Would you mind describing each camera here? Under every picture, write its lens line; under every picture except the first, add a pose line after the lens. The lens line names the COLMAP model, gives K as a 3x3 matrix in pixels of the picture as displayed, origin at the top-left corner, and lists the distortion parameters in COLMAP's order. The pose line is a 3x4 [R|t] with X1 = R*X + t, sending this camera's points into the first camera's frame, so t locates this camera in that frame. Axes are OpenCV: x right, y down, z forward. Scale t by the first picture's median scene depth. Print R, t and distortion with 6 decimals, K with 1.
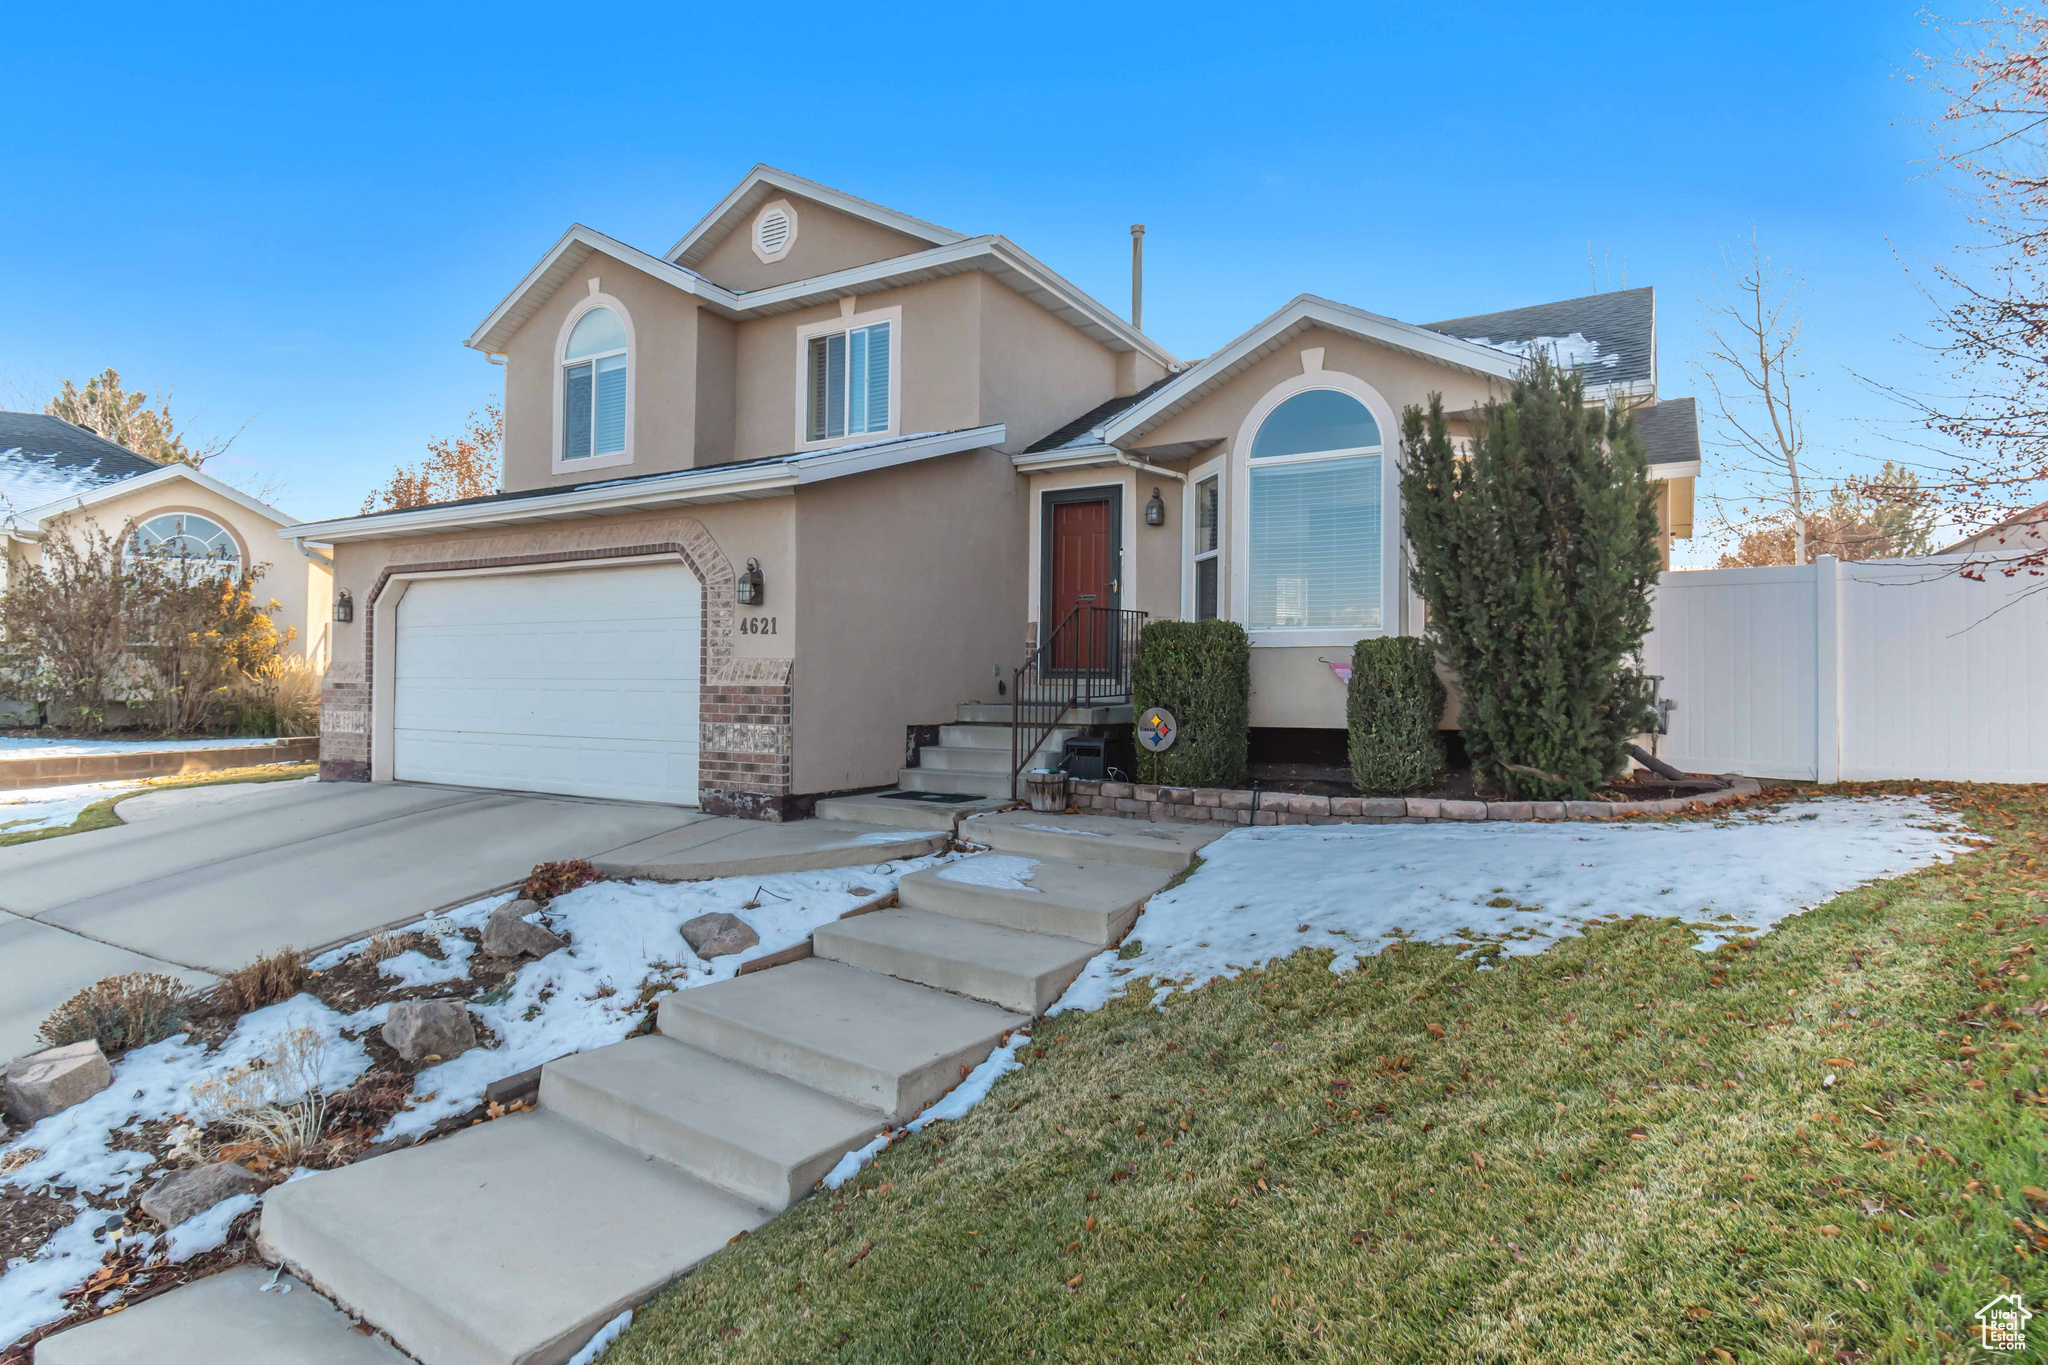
lens RADIAL K [[1090.1, 0, 1027.2], [0, 1090.1, 680.3], [0, 0, 1]] dist [0.004970, -0.000841]
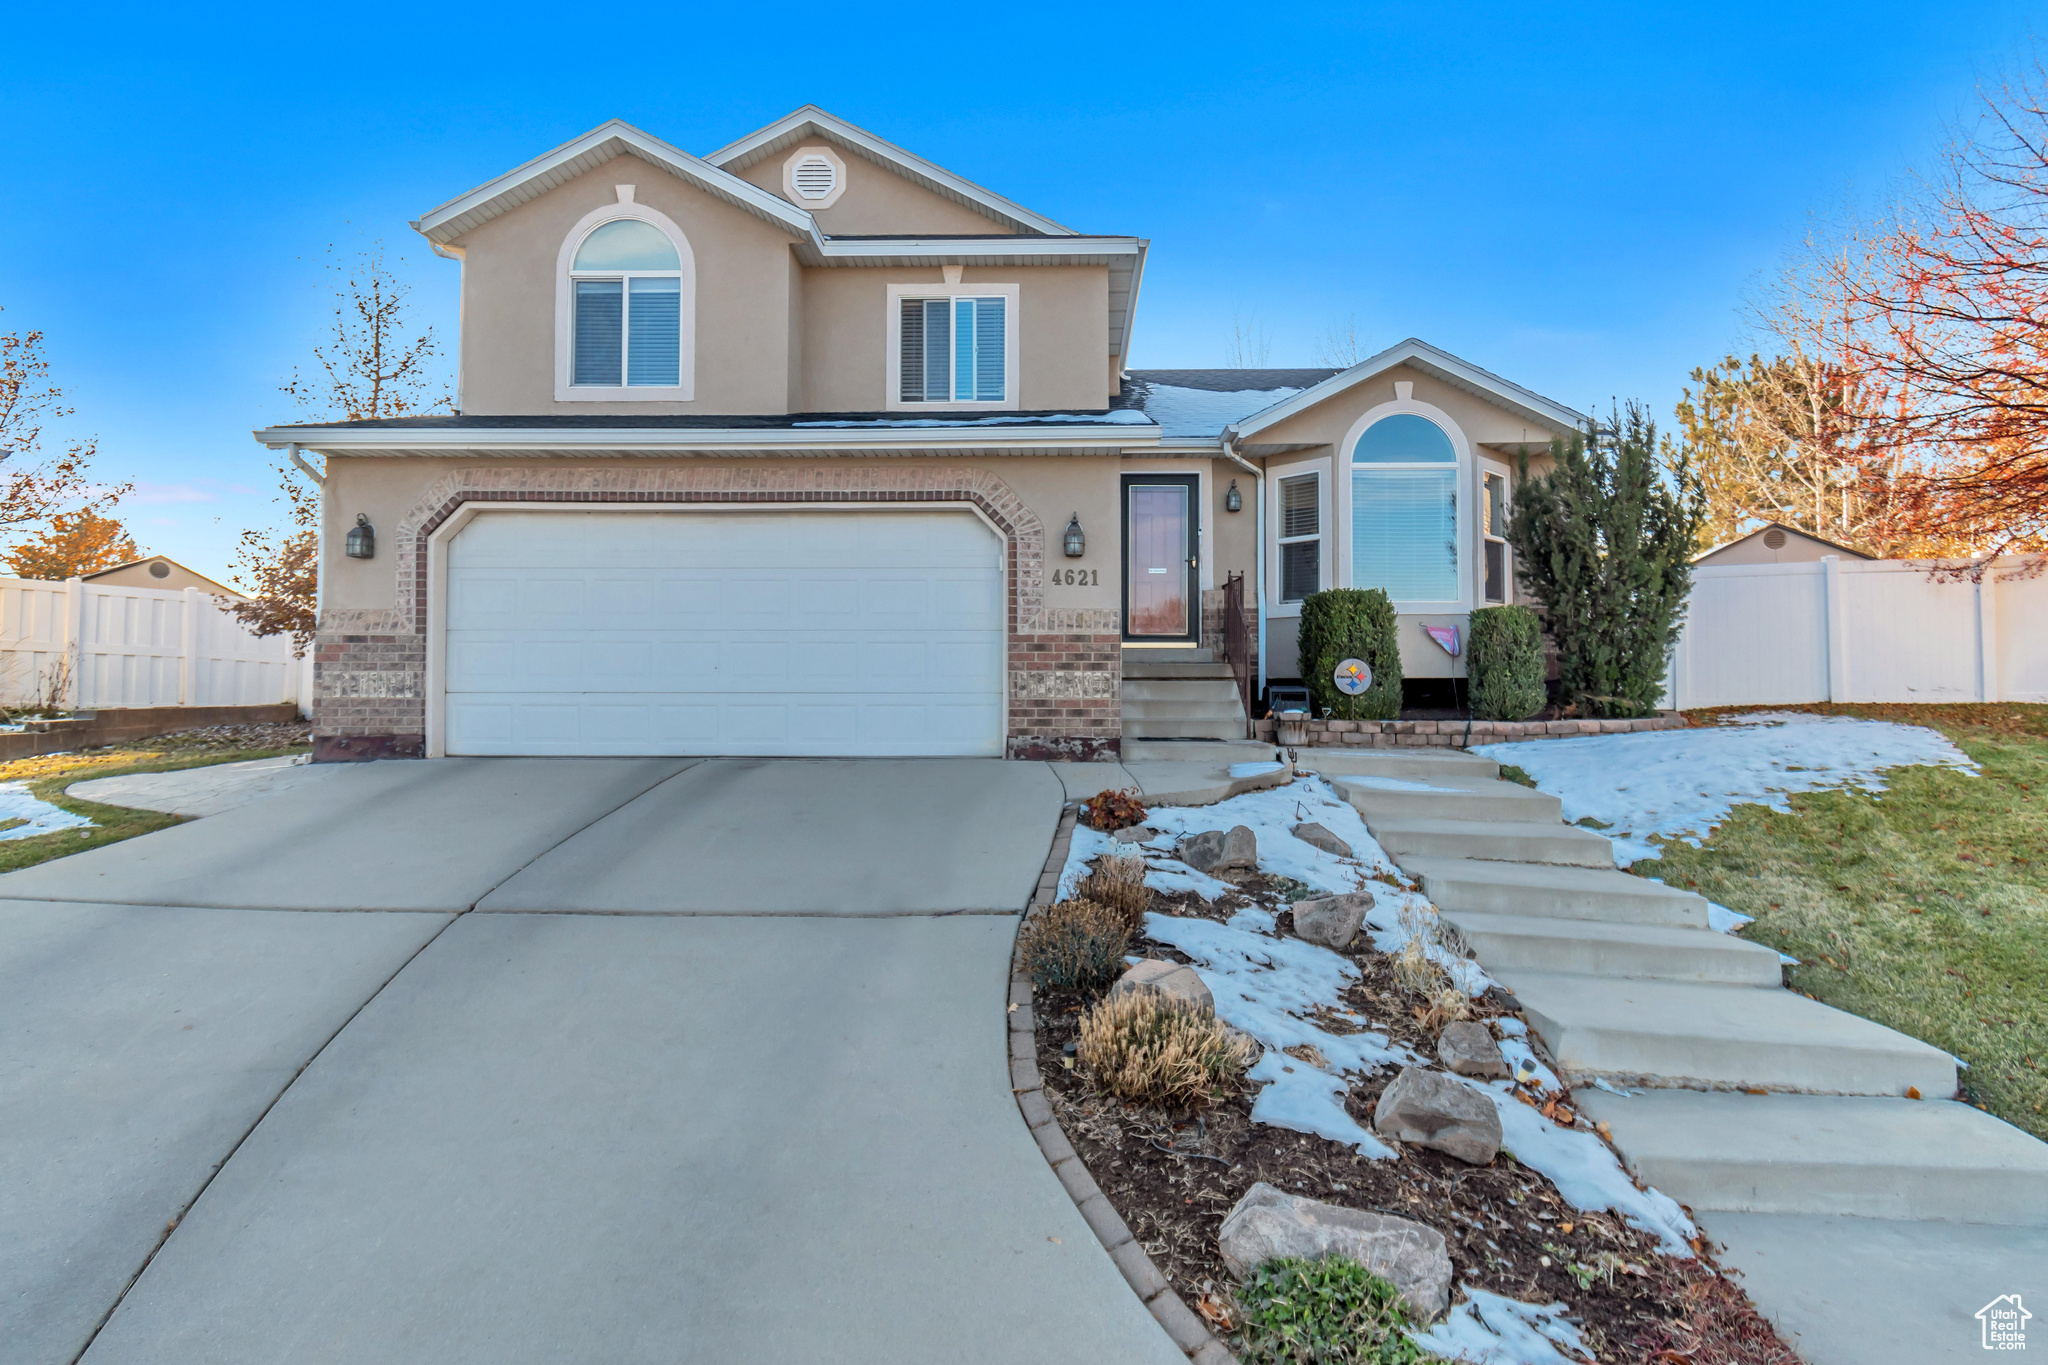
lens RADIAL K [[1059.1, 0, 1031.4], [0, 1059.1, 674.5], [0, 0, 1]] dist [0.017205, 0.000508]
pose [[0.874778, 0.000562, 0.484524, -0.757212], [0.002683, 0.999978, -0.006003, 0.047865], [-0.484516, 0.006551, 0.874758, 0.131614]]
